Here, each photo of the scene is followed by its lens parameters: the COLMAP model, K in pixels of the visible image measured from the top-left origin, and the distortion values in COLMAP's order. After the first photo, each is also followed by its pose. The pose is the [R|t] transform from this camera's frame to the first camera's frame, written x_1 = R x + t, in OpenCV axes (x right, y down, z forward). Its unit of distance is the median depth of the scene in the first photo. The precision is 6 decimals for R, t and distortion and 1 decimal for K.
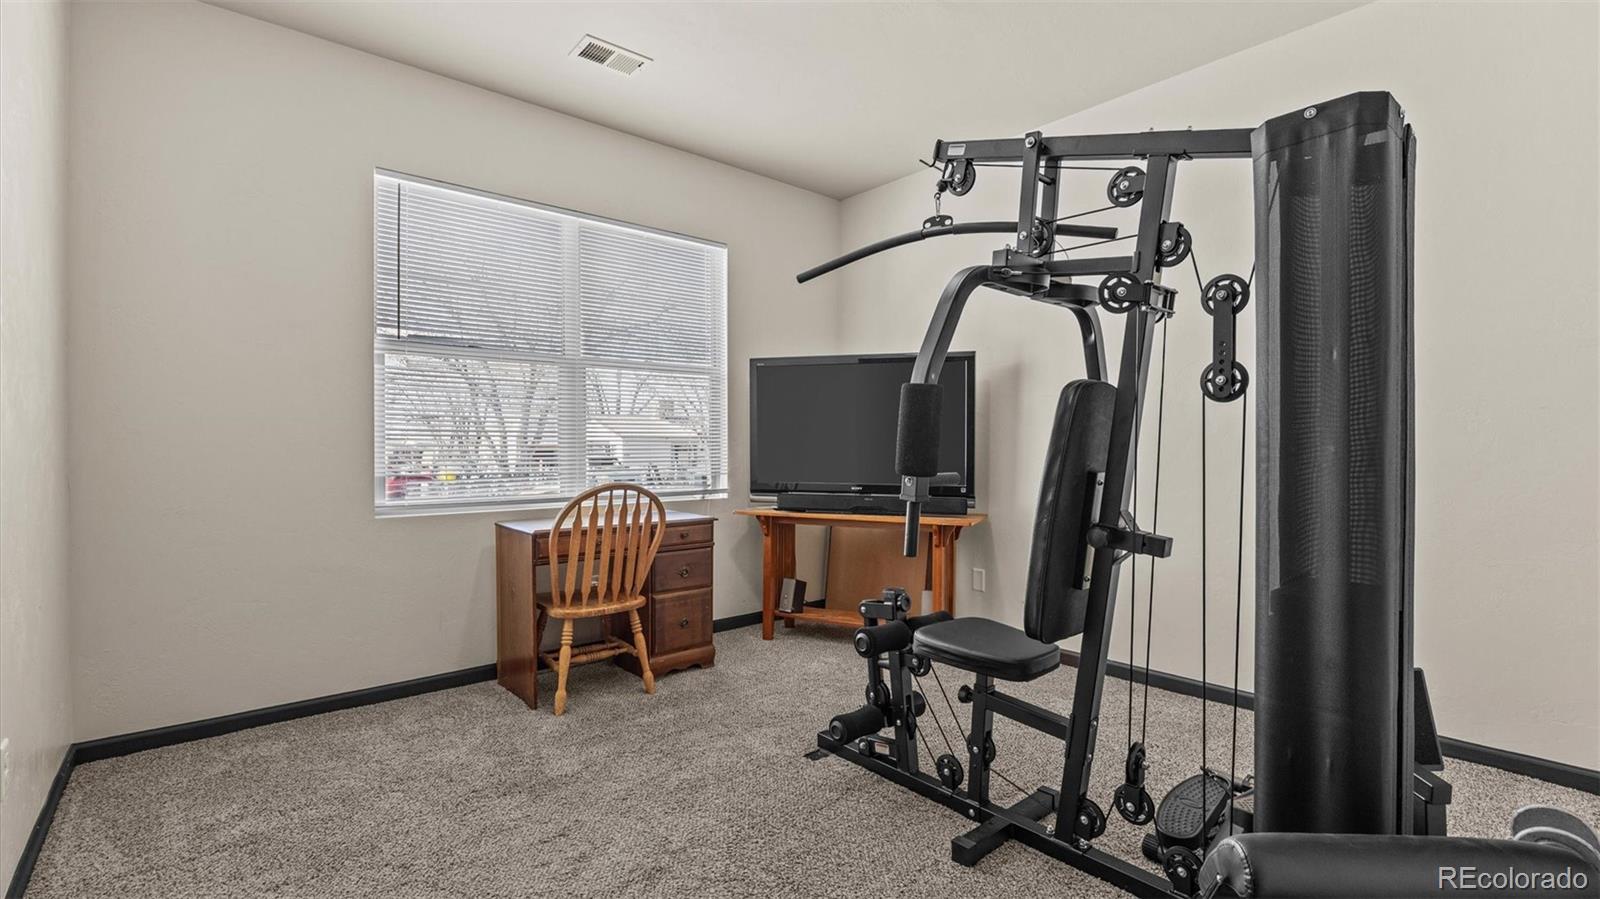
lens RADIAL K [[706.3, 0, 807.1], [0, 706.3, 453.5], [0, 0, 1]] dist [-0.009219, -0.000080]
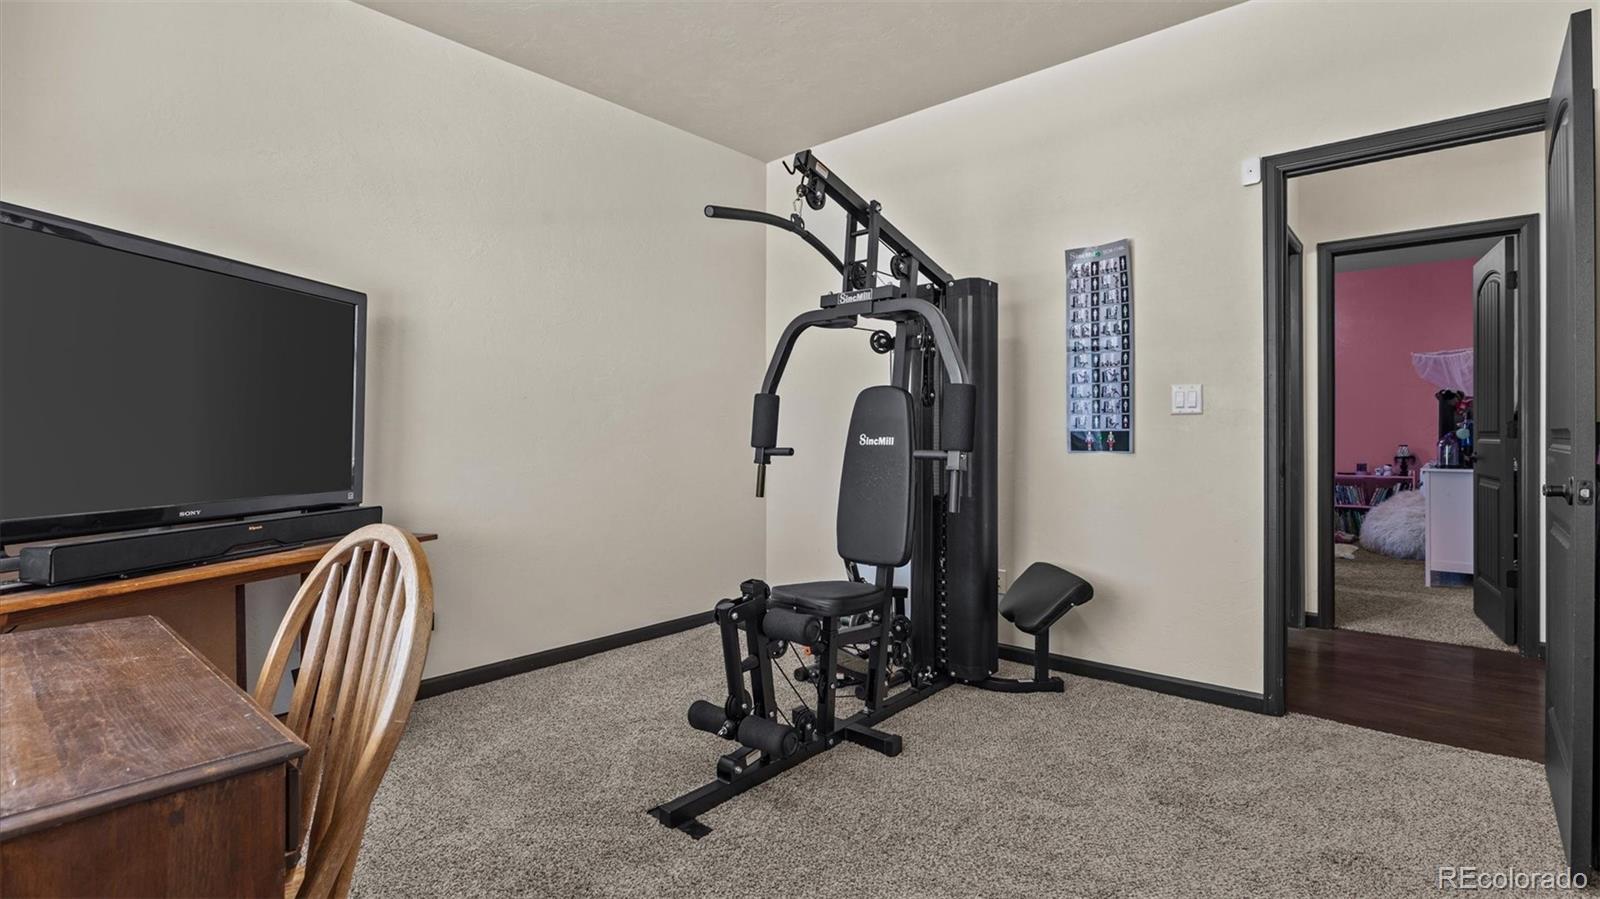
lens RADIAL K [[706.3, 0, 807.1], [0, 706.3, 453.5], [0, 0, 1]] dist [-0.009219, -0.000080]
pose [[-0.125062, -0.018336, 0.991980, -0.880201], [0.012945, 0.999714, 0.020111, 0.001371], [-0.992065, 0.015356, -0.124788, 1.122709]]
